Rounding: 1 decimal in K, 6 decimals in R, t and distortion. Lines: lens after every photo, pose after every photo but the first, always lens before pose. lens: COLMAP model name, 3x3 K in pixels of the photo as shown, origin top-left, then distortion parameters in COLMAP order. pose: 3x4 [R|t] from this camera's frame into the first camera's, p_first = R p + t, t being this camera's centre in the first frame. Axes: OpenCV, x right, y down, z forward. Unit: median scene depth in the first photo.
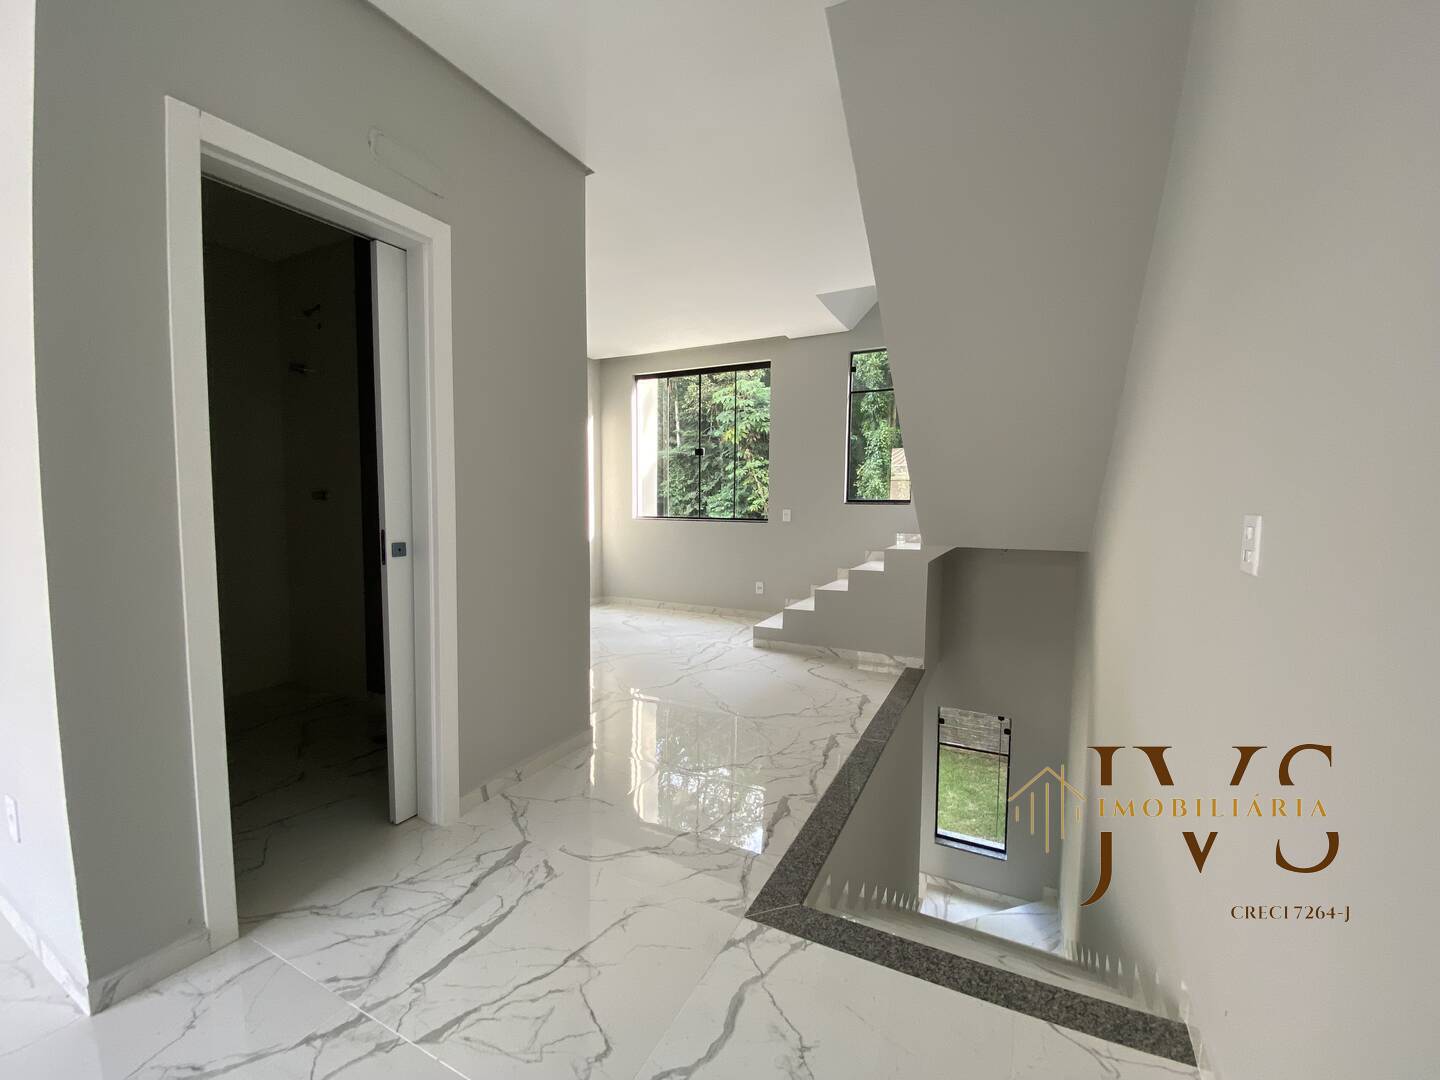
lens RADIAL K [[587.6, 0, 725.0], [0, 587.6, 552.8], [0, 0, 1]] dist [0.010710, -0.013637]
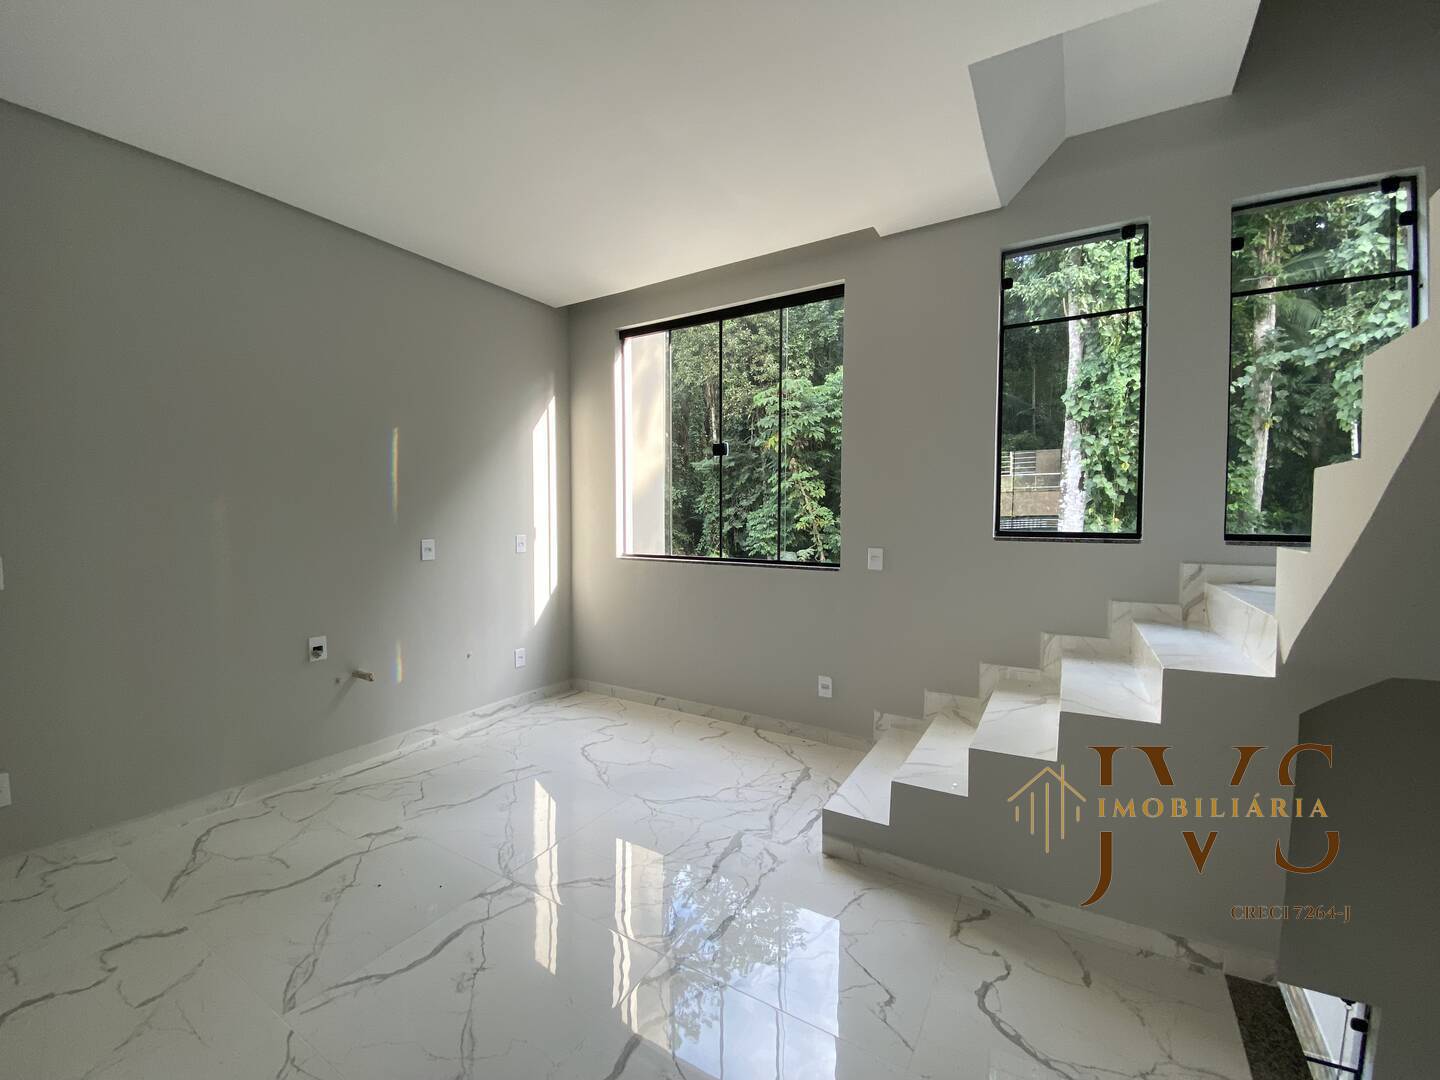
lens RADIAL K [[587.6, 0, 719.3], [0, 587.6, 525.5], [0, 0, 1]] dist [0.010710, -0.013637]
pose [[0.996447, -0.003194, -0.084163, 0.001744], [-0.002619, 0.997623, -0.068866, -0.017999], [0.084183, 0.068841, 0.994069, 0.138428]]
